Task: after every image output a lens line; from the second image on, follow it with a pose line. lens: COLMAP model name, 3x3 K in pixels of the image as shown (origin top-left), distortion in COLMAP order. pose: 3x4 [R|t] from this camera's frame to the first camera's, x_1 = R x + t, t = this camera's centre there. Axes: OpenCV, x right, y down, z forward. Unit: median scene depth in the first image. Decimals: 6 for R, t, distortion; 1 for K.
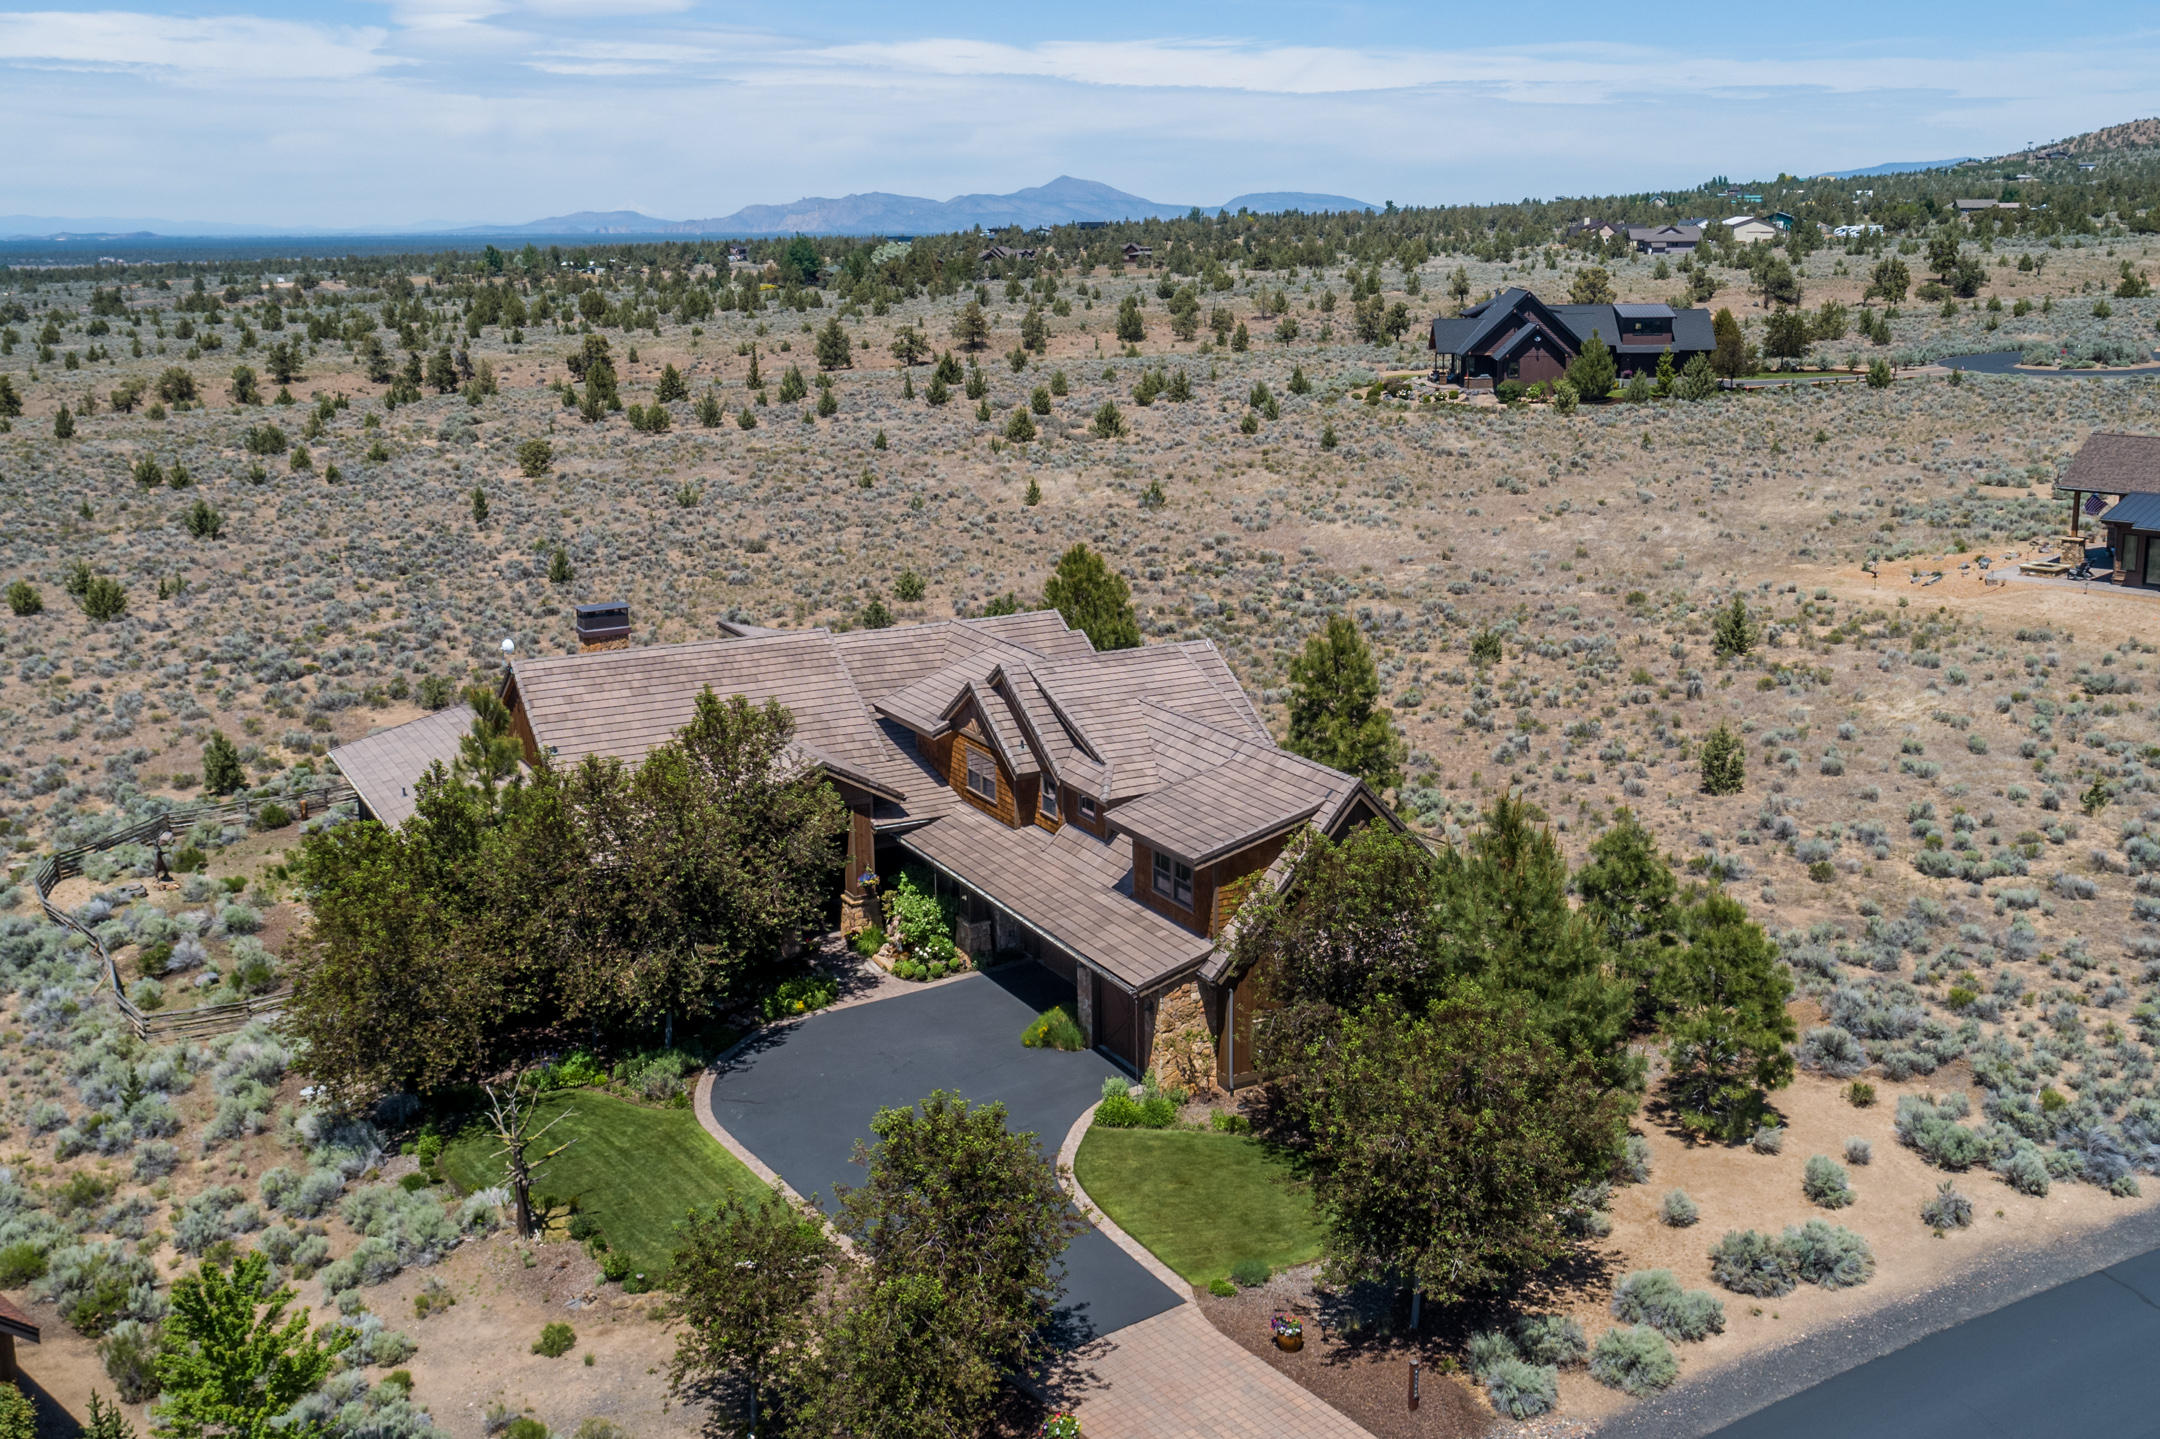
lens RADIAL K [[1457.2, 0, 1080.0], [0, 1457.2, 719.5], [0, 0, 1]] dist [-0.002136, 0.004220]
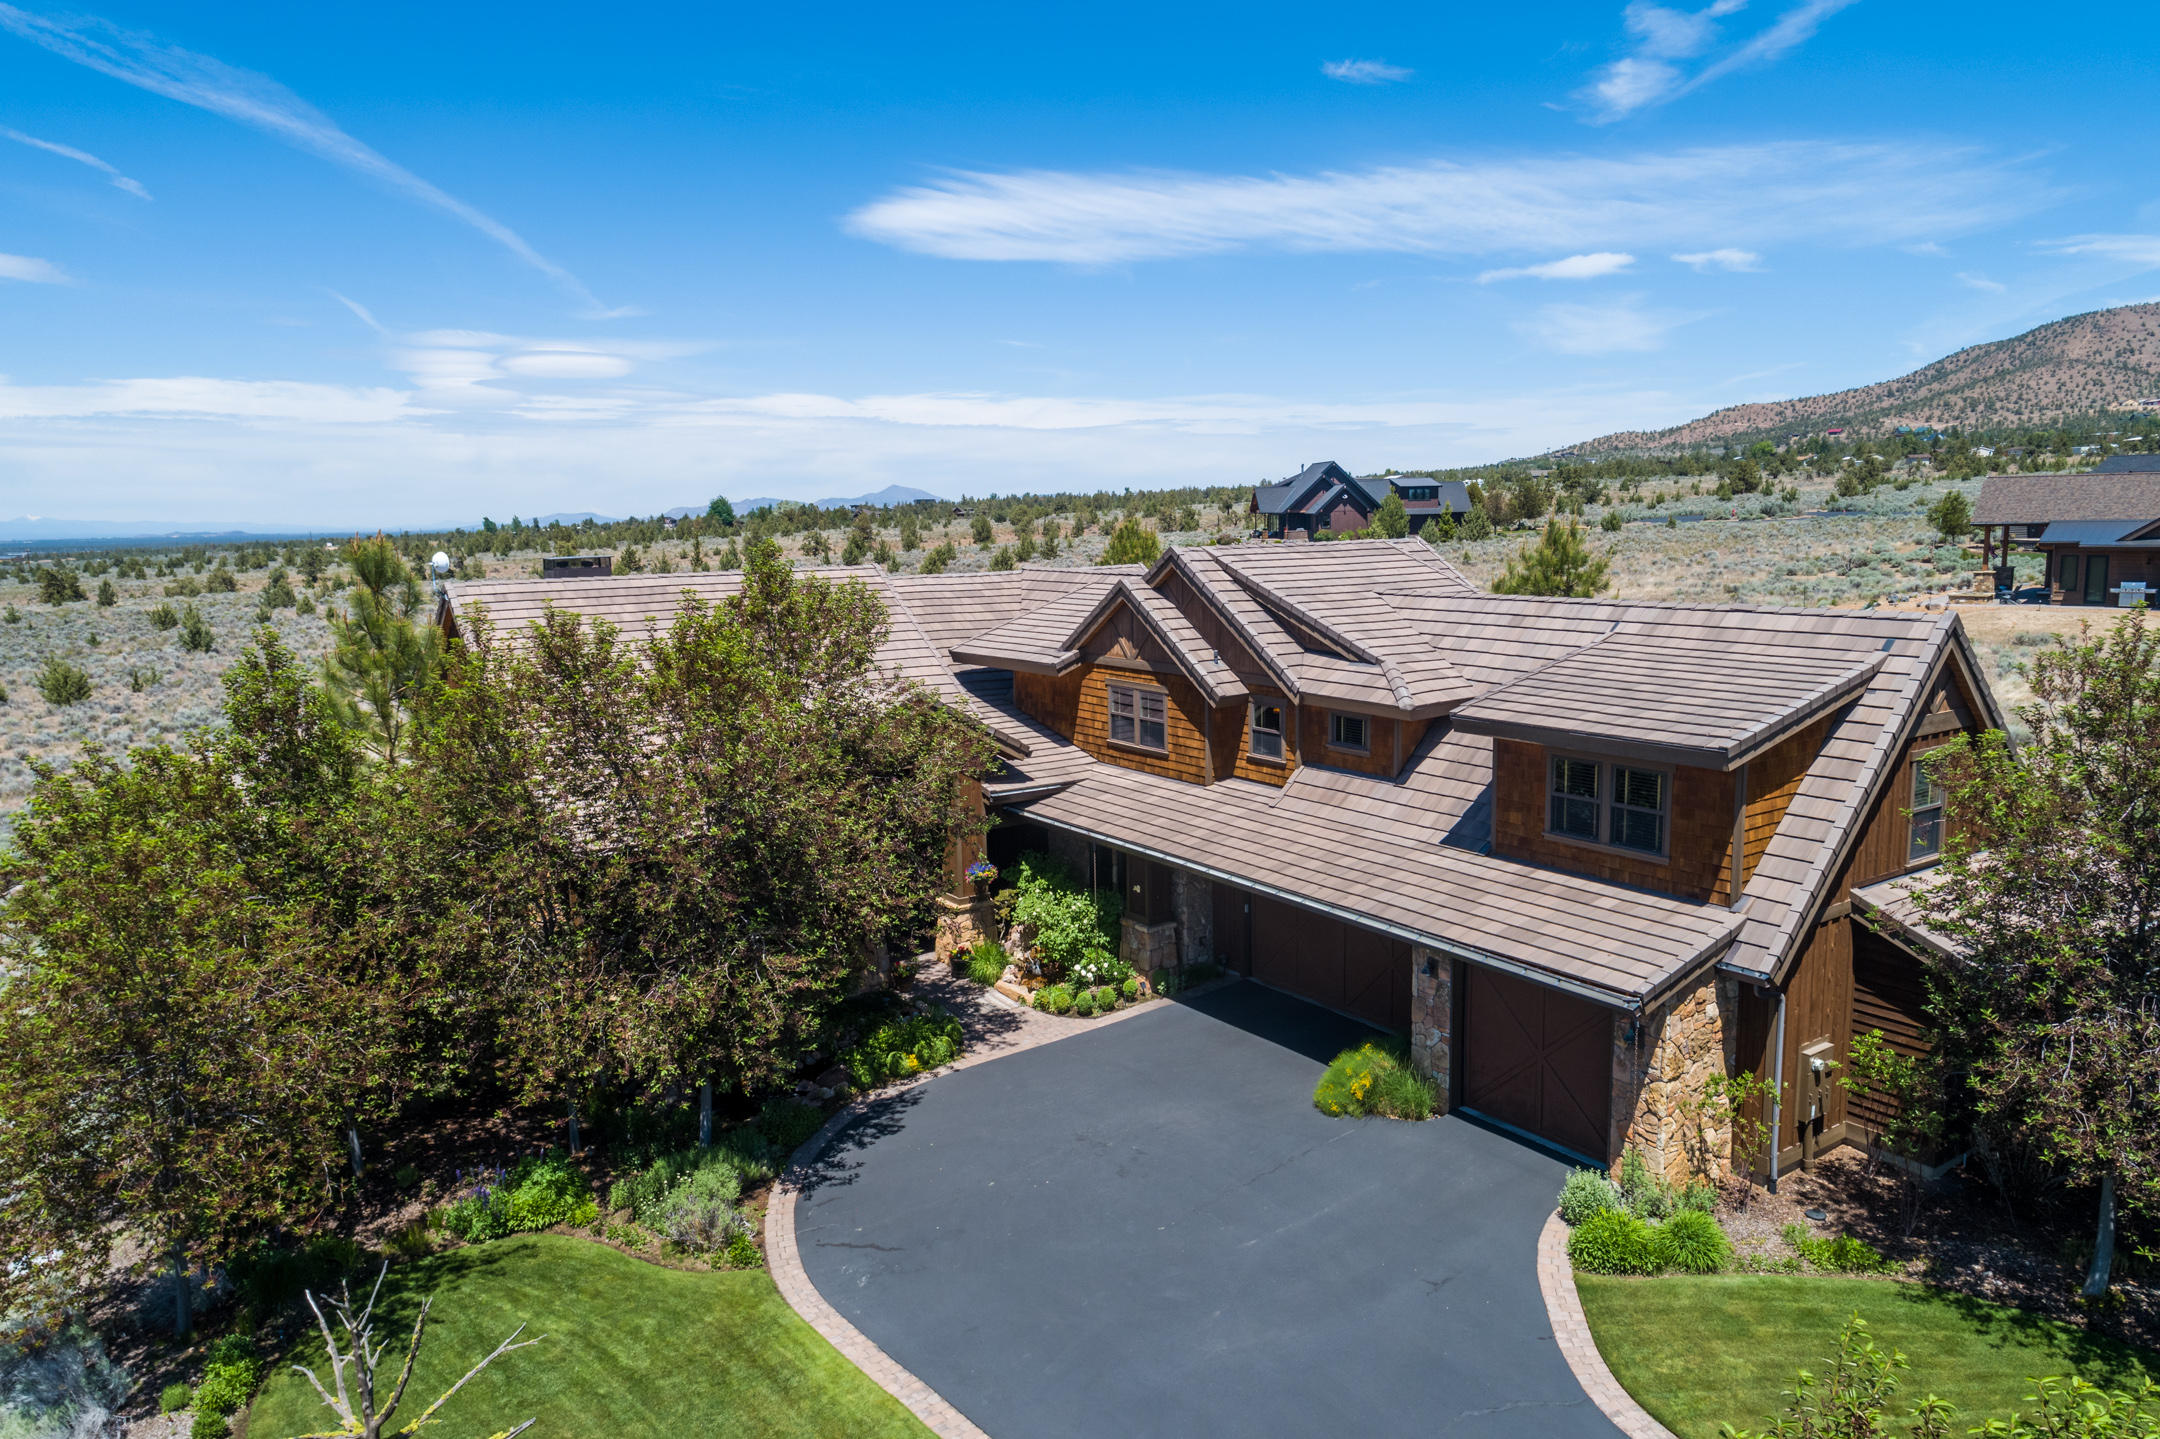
lens RADIAL K [[1461.5, 0, 1168.0], [0, 1461.5, 688.0], [0, 0, 1]] dist [-0.006332, 0.003205]
pose [[0.997252, -0.025874, 0.069418, -0.134733], [0.029289, 0.998387, -0.048638, 0.077859], [-0.068048, 0.050537, 0.996401, 0.401526]]
